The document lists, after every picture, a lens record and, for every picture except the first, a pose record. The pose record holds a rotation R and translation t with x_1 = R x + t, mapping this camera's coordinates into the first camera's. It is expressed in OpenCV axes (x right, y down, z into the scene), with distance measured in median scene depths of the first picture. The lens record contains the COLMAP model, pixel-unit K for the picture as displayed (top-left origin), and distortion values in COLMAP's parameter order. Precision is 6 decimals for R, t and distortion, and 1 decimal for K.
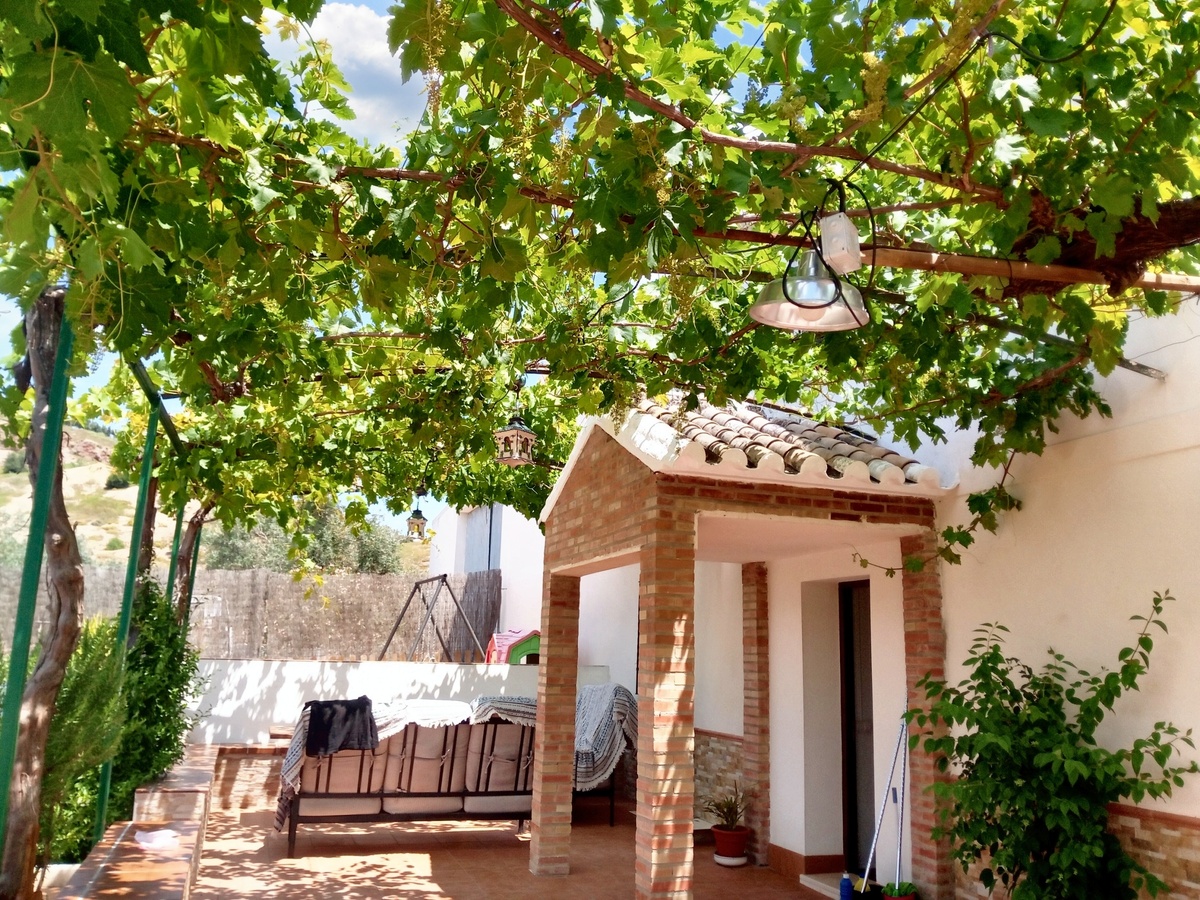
lens RADIAL K [[962.8, 0, 620.7], [0, 962.8, 440.1], [0, 0, 1]] dist [0.094198, -0.181687]
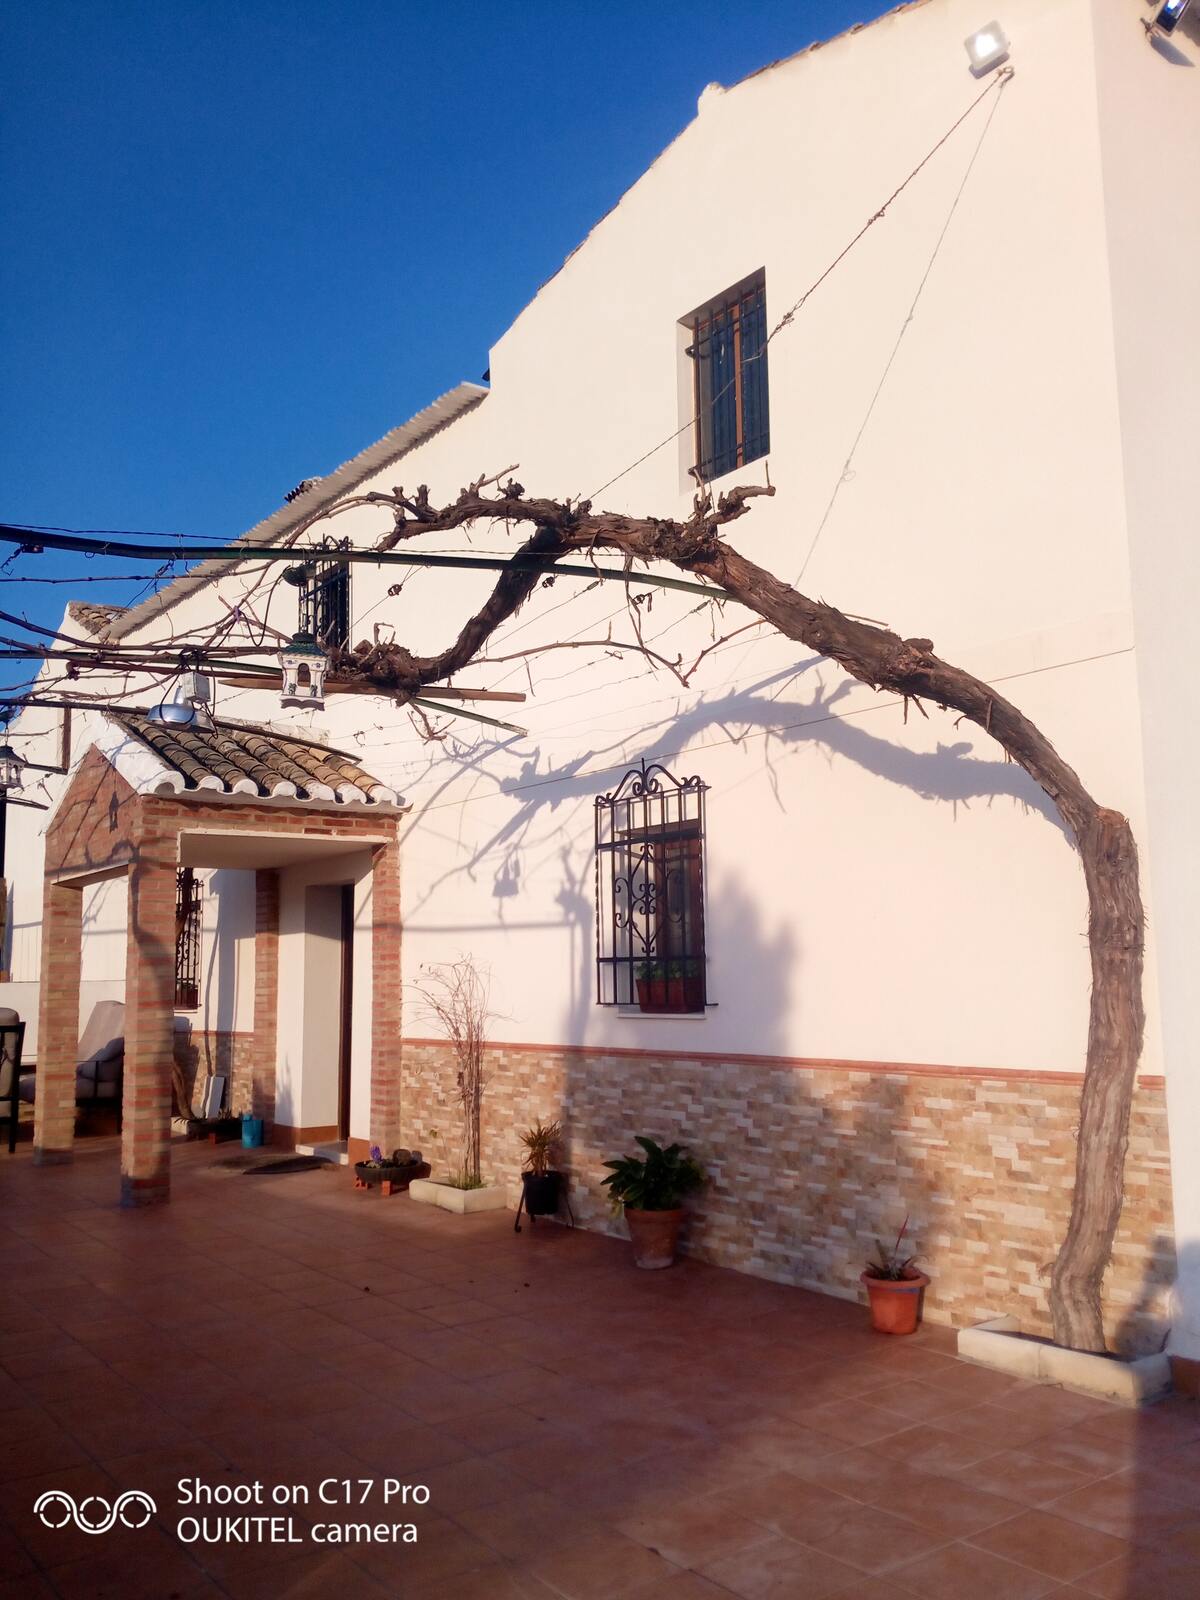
lens RADIAL K [[1283.8, 0, 600.0], [0, 1283.8, 800.0], [0, 0, 1]] dist [0.094198, -0.181687]
pose [[0.955231, 0.000392, 0.295862, 0.102380], [-0.023971, 0.996814, 0.076072, -0.093582], [-0.294890, -0.079758, 0.952197, -0.646097]]
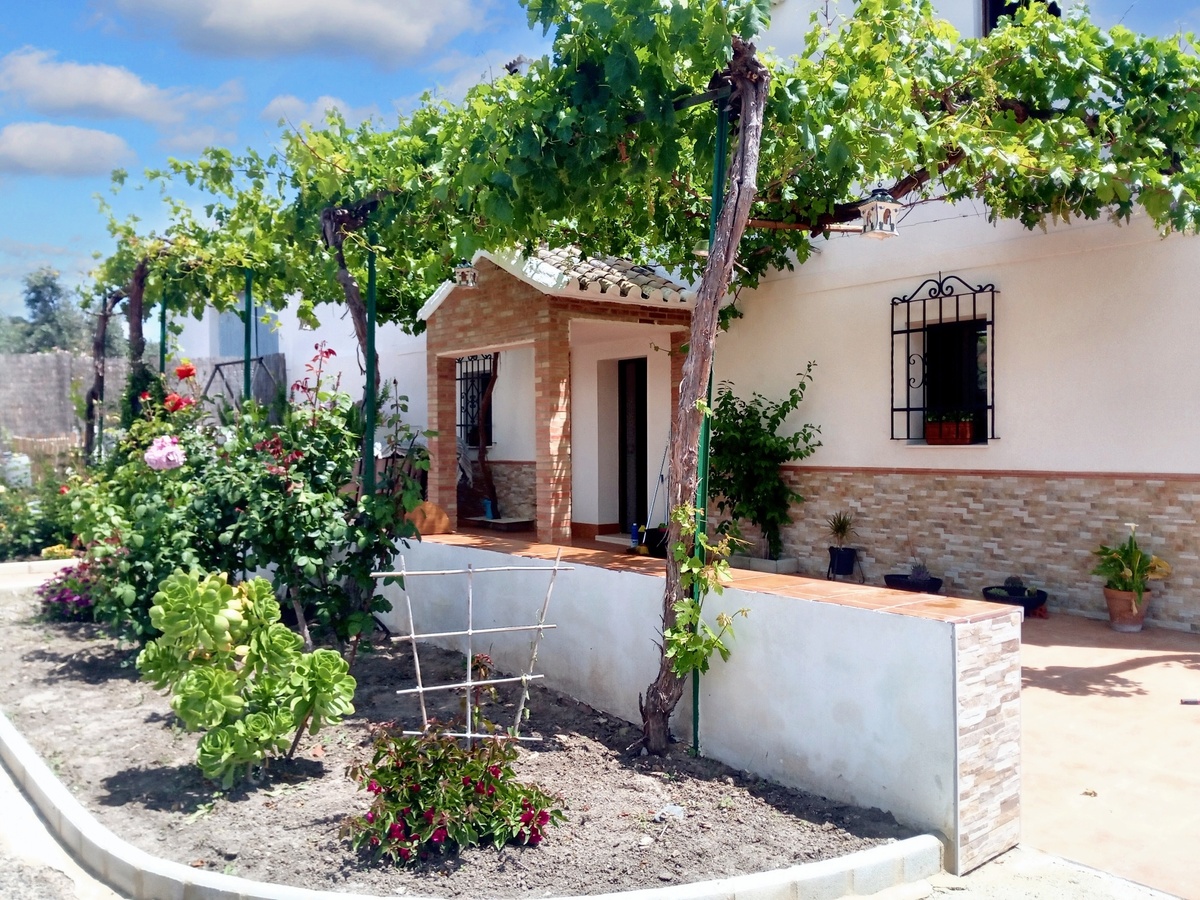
lens RADIAL K [[962.8, 0, 620.7], [0, 962.8, 440.1], [0, 0, 1]] dist [0.094198, -0.181687]
pose [[0.939753, -0.037558, 0.339785, -0.423654], [-0.039110, 0.975608, 0.216008, -0.087219], [-0.339610, -0.216283, 0.915362, -0.622381]]
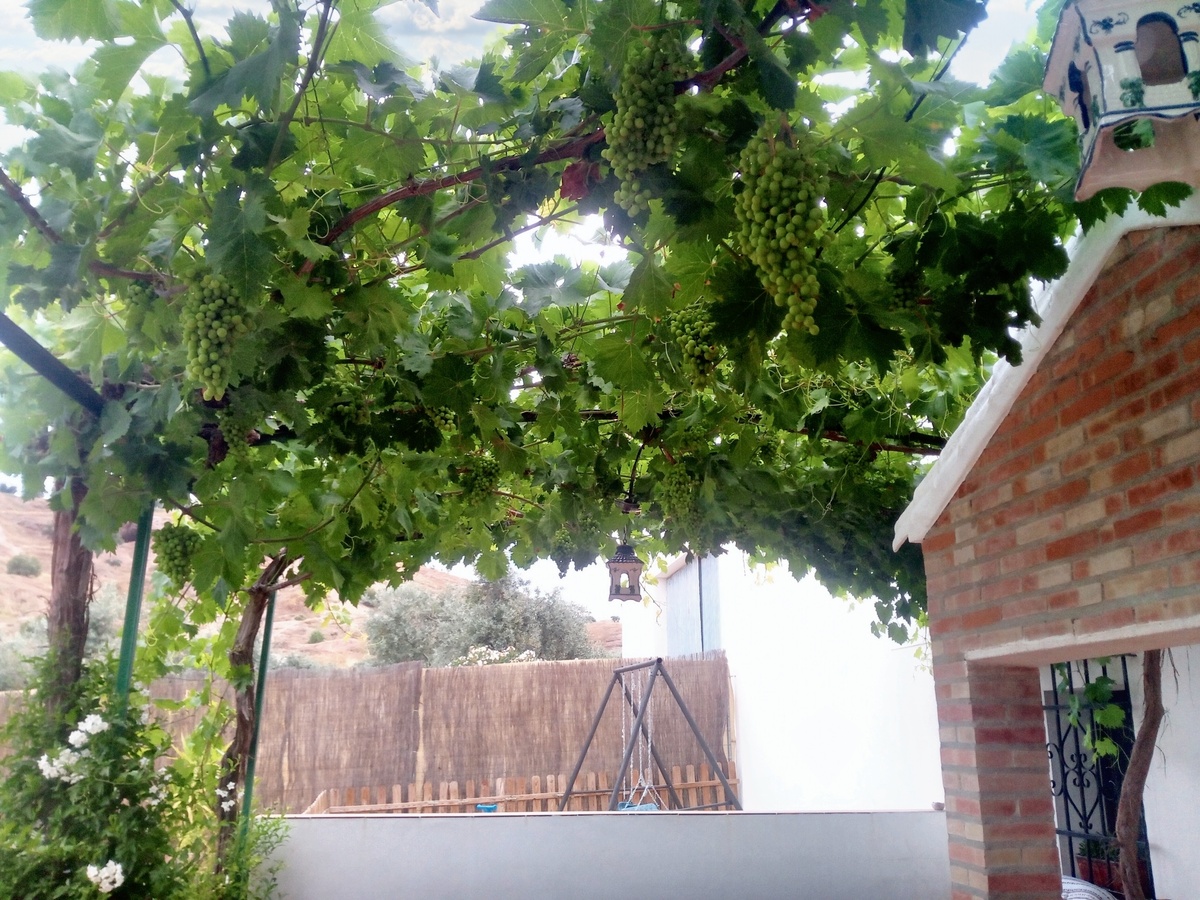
lens RADIAL K [[962.8, 0, 620.7], [0, 962.8, 440.1], [0, 0, 1]] dist [0.094198, -0.181687]
pose [[0.982699, -0.076250, -0.168786, -0.192301], [0.063235, 0.994691, -0.081192, 0.093700], [0.174081, 0.069114, 0.982303, 0.754585]]
